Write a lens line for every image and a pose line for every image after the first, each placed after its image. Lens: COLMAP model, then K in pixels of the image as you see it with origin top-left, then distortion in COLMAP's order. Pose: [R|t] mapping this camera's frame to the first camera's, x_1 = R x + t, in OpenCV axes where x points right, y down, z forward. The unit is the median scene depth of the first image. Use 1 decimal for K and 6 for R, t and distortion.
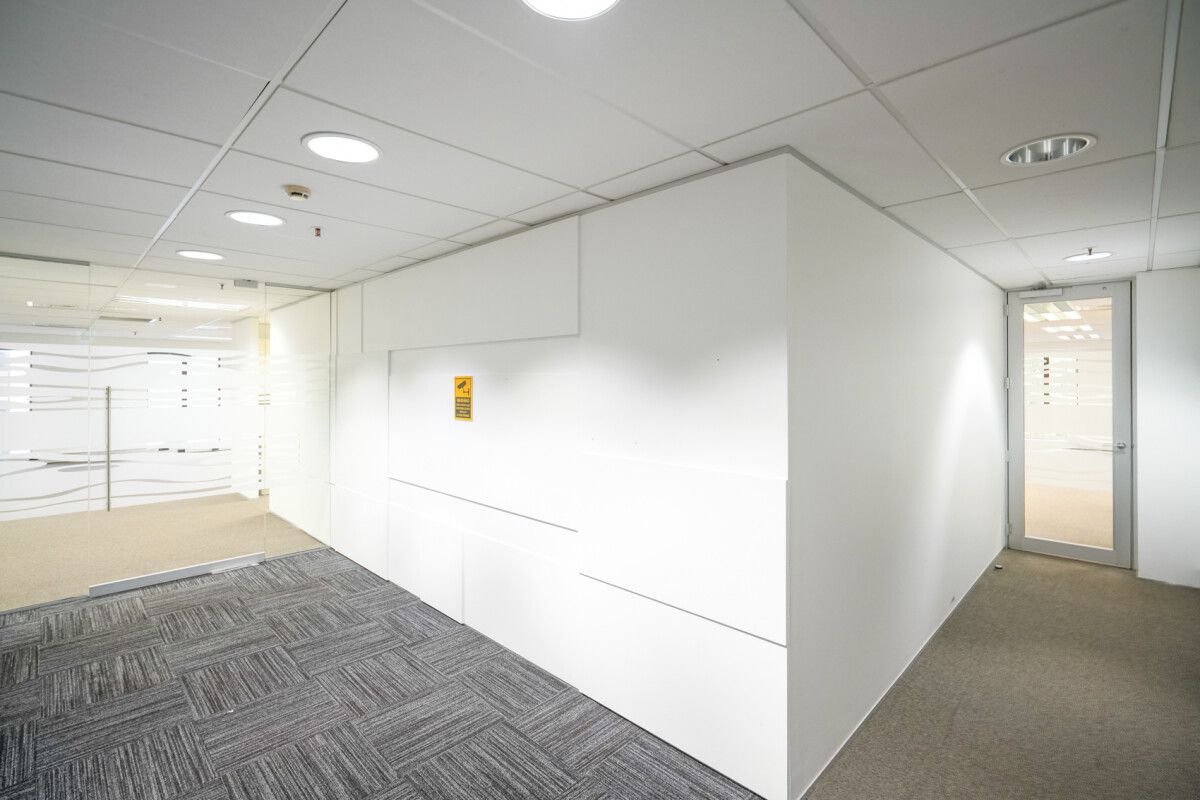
lens RADIAL K [[565.4, 0, 603.0], [0, 565.4, 384.0], [0, 0, 1]] dist [0.000366, 0.001383]
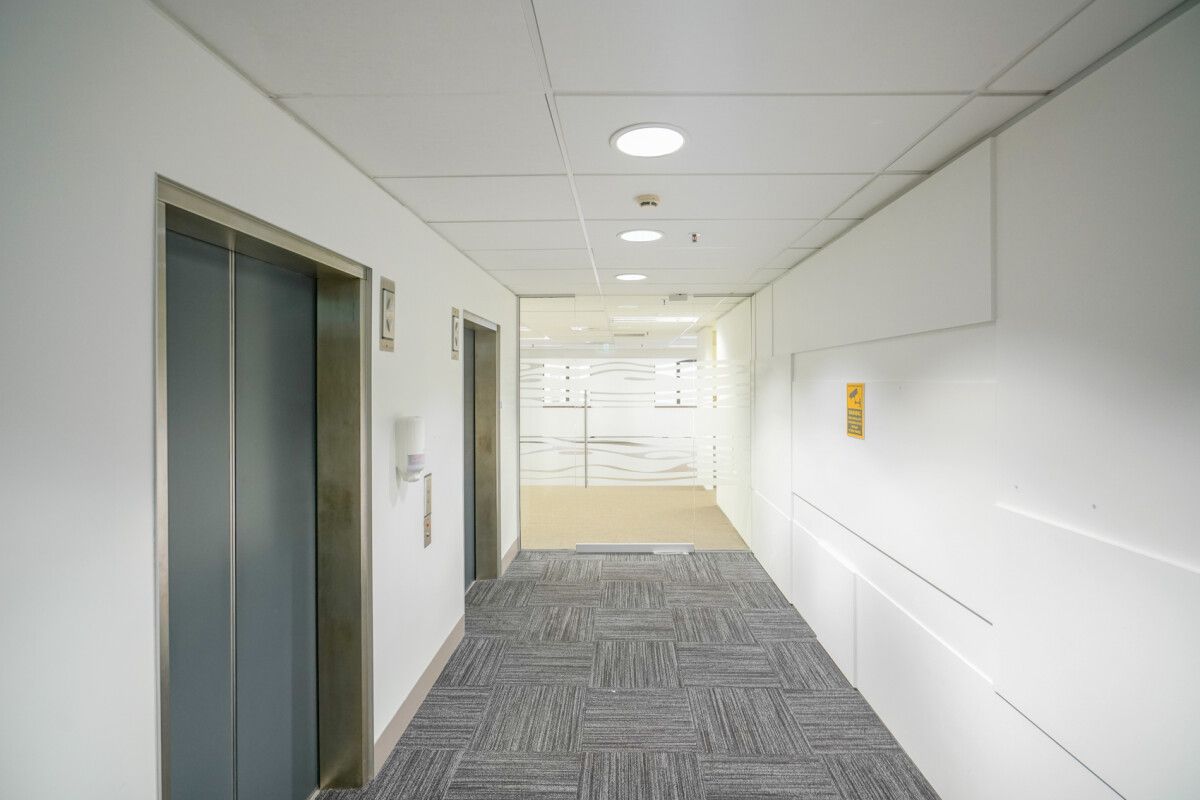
lens RADIAL K [[565.4, 0, 603.0], [0, 565.4, 384.0], [0, 0, 1]] dist [0.000366, 0.001383]
pose [[0.687070, 0.002021, -0.726588, 0.092158], [-0.002096, 0.999997, 0.000799, -0.012050], [0.726588, 0.000974, 0.687073, 0.178631]]
